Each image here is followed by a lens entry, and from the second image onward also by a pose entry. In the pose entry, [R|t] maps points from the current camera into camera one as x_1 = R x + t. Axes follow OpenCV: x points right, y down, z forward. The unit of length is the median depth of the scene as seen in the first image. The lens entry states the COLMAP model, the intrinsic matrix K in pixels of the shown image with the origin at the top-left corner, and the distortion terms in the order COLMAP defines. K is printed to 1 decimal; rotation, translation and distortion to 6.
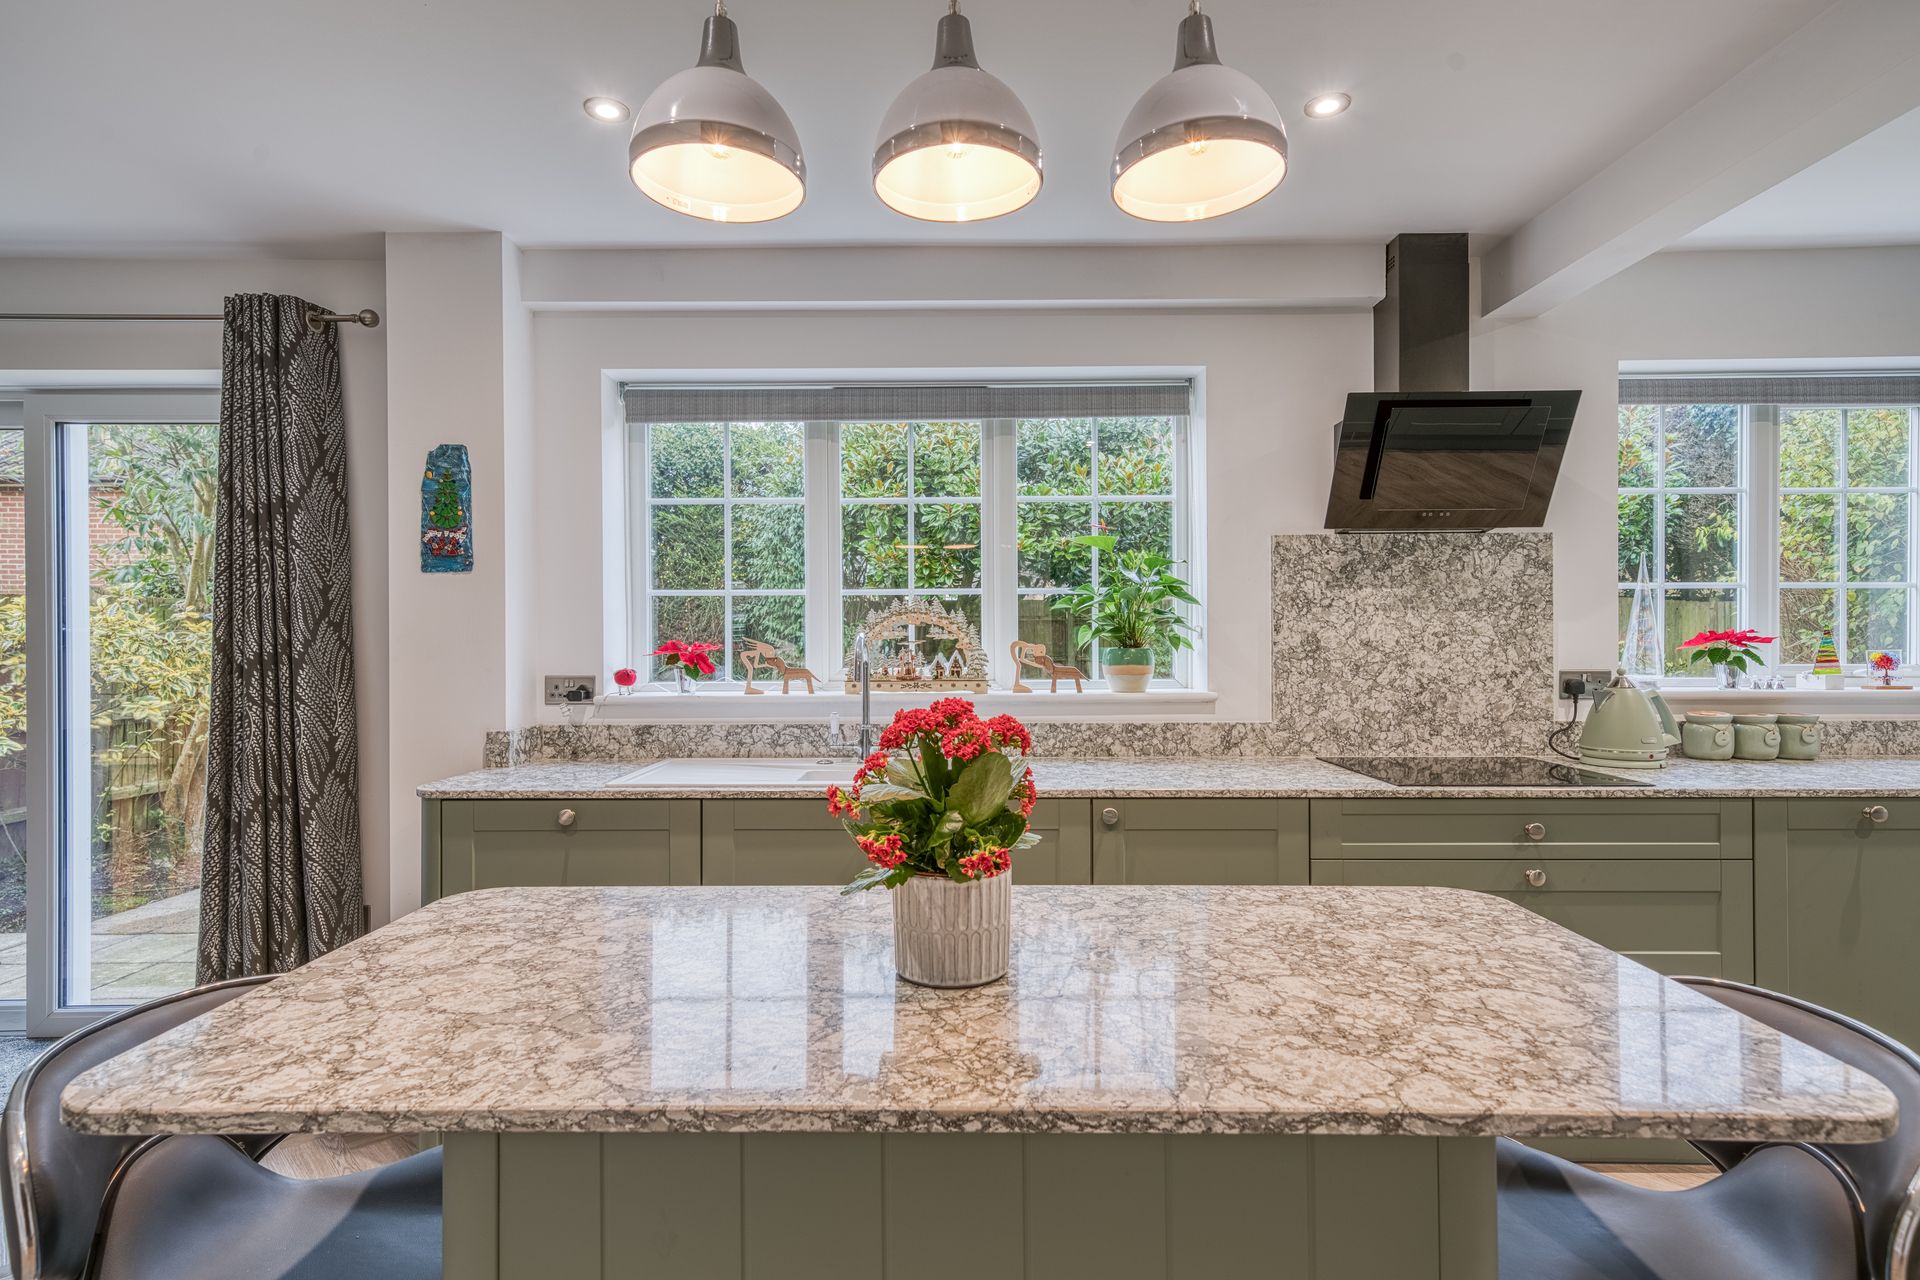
lens RADIAL K [[962.0, 0, 961.2], [0, 962.0, 645.5], [0, 0, 1]] dist [0.010103, 0.000952]
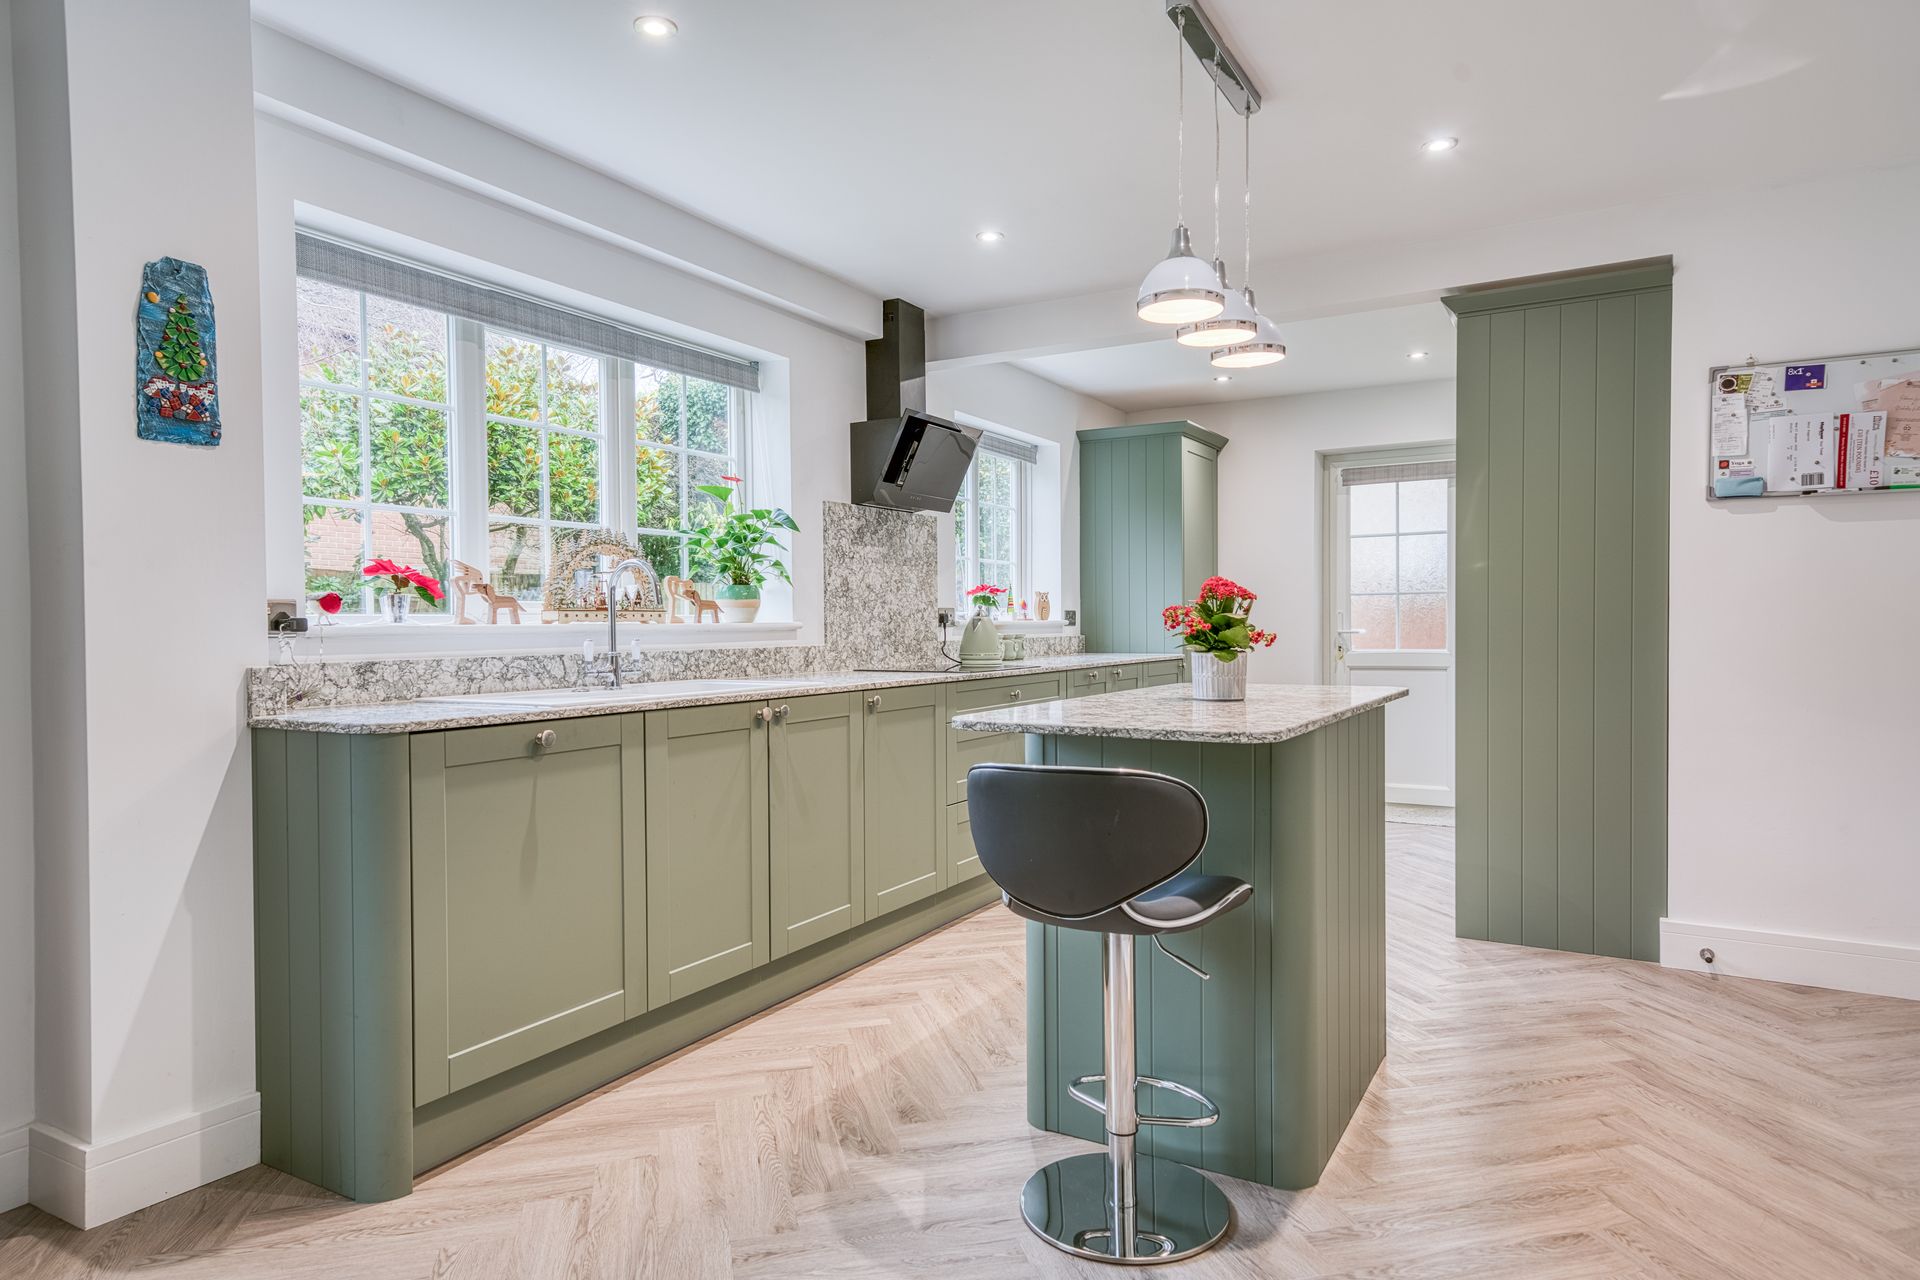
lens RADIAL K [[1136.8, 0, 958.8], [0, 1136.8, 642.9], [0, 0, 1]] dist [0.027274, 0.000865]
pose [[0.488601, -0.014749, 0.872382, -0.933971], [0.006490, 0.999891, 0.013270, 0.057739], [-0.872483, -0.000822, 0.488644, 0.094845]]
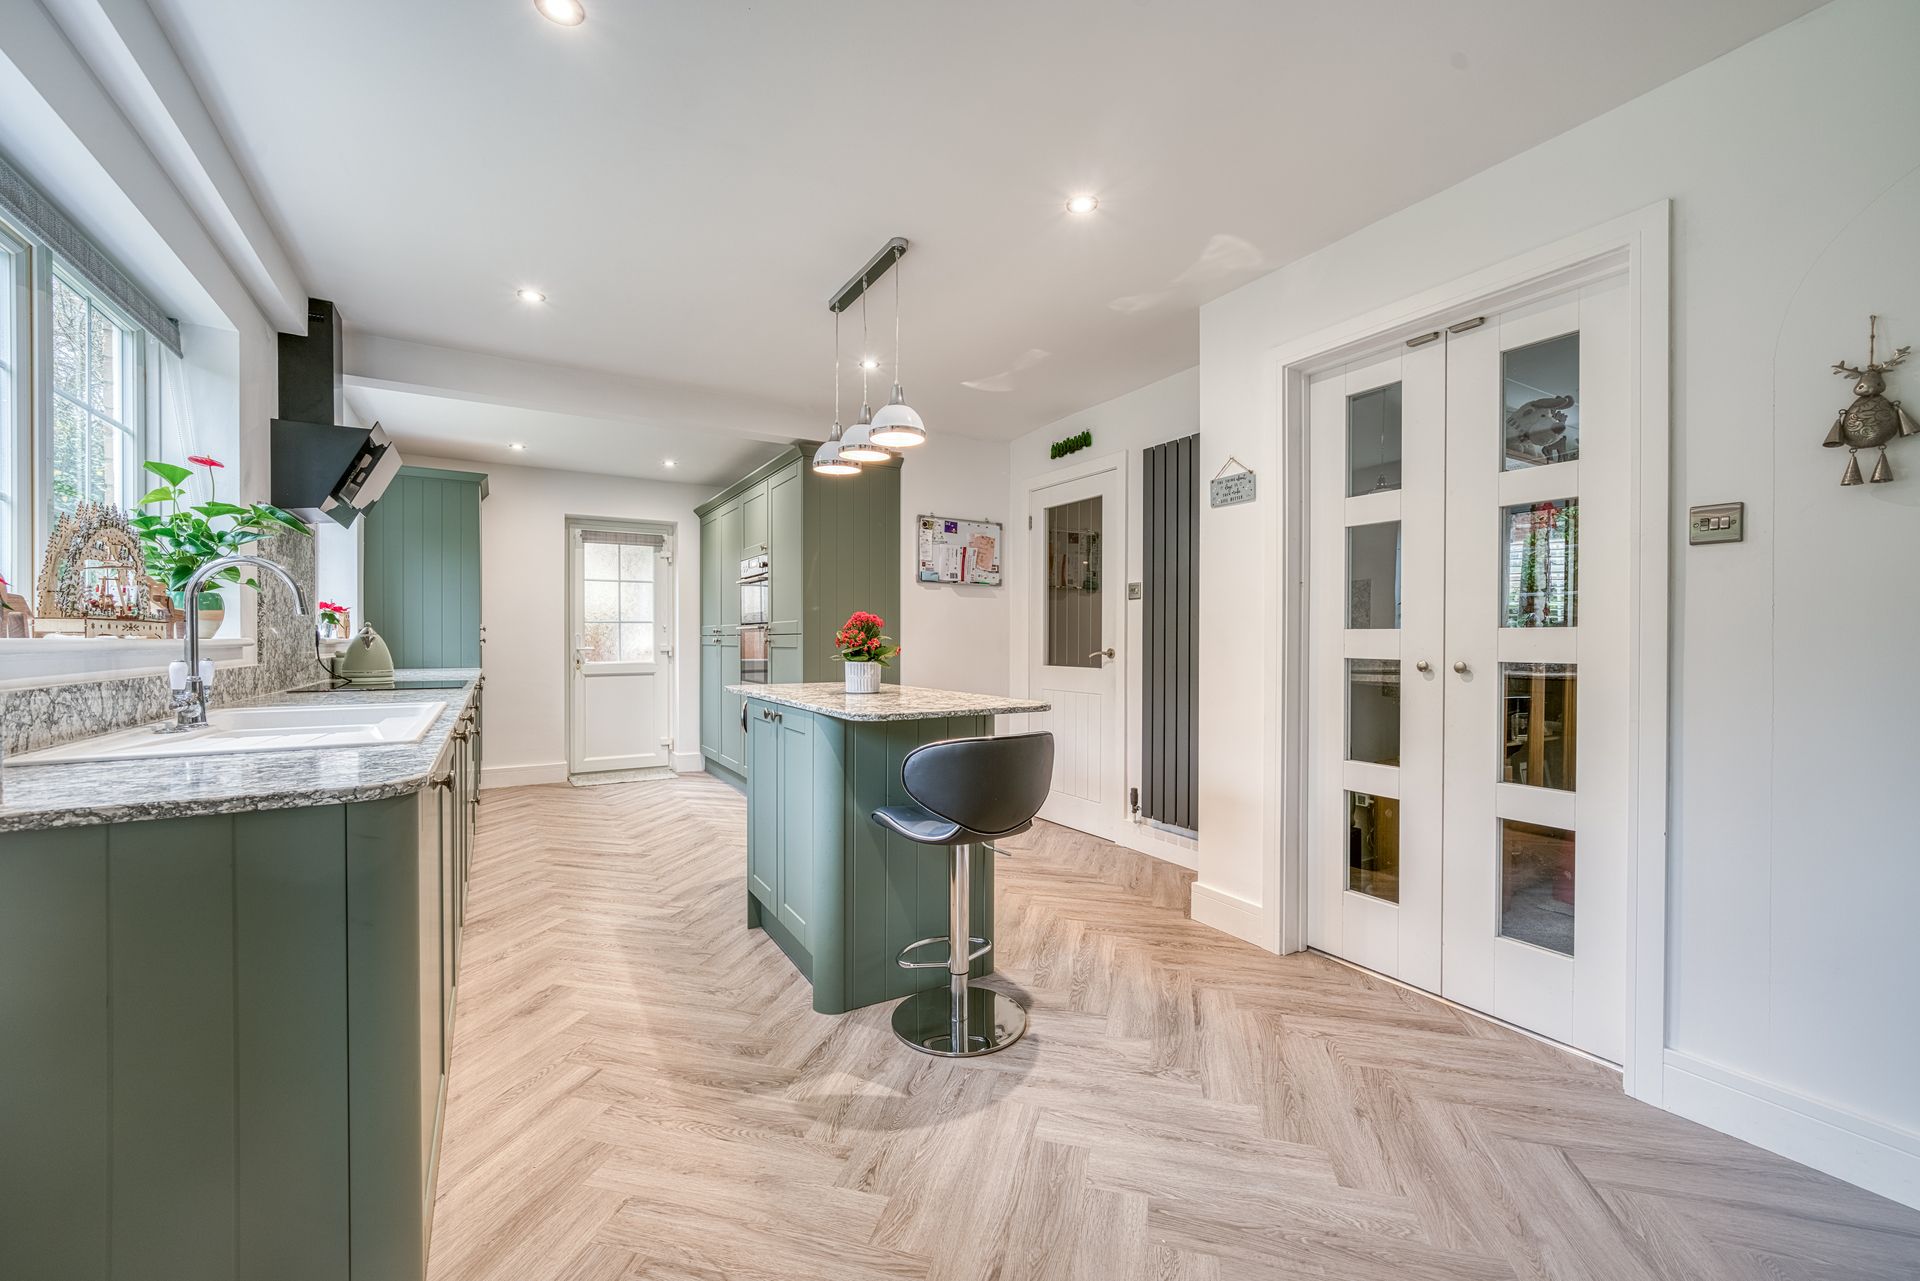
lens RADIAL K [[771.0, 0, 962.5], [0, 771.0, 639.3], [0, 0, 1]] dist [-0.003770, 0.000041]
pose [[-0.527066, 0.004668, 0.849812, -0.897234], [0.002179, 0.999989, -0.004141, 0.055589], [-0.849822, -0.000331, -0.527070, 0.777389]]
